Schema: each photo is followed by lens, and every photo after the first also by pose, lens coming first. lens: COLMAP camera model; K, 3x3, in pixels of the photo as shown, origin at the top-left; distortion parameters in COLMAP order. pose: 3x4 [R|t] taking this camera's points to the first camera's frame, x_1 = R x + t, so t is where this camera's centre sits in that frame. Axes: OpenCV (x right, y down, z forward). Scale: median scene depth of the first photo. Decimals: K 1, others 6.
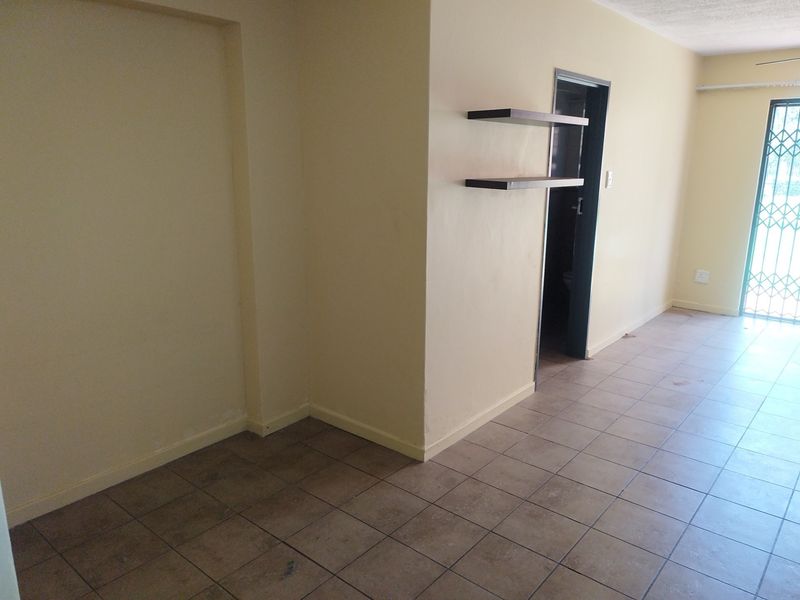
lens RADIAL K [[591.9, 0, 398.9], [0, 591.9, 299.0], [0, 0, 1]] dist [0.036212, -0.020222]
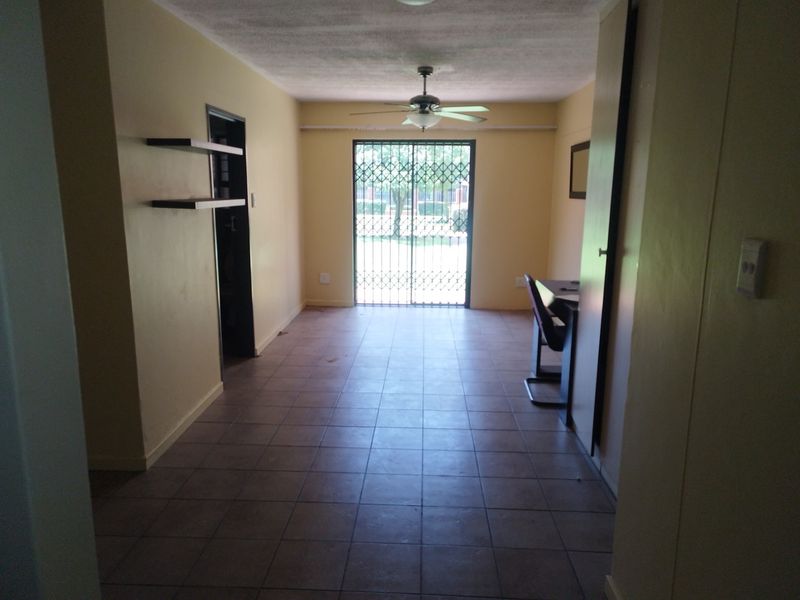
lens RADIAL K [[591.9, 0, 399.5], [0, 591.9, 298.0], [0, 0, 1]] dist [0.036212, -0.020222]
pose [[0.791904, -0.116608, 0.599409, -0.156878], [0.142578, 0.989775, 0.004182, 0.027718], [-0.593768, 0.082151, 0.800432, -0.098111]]
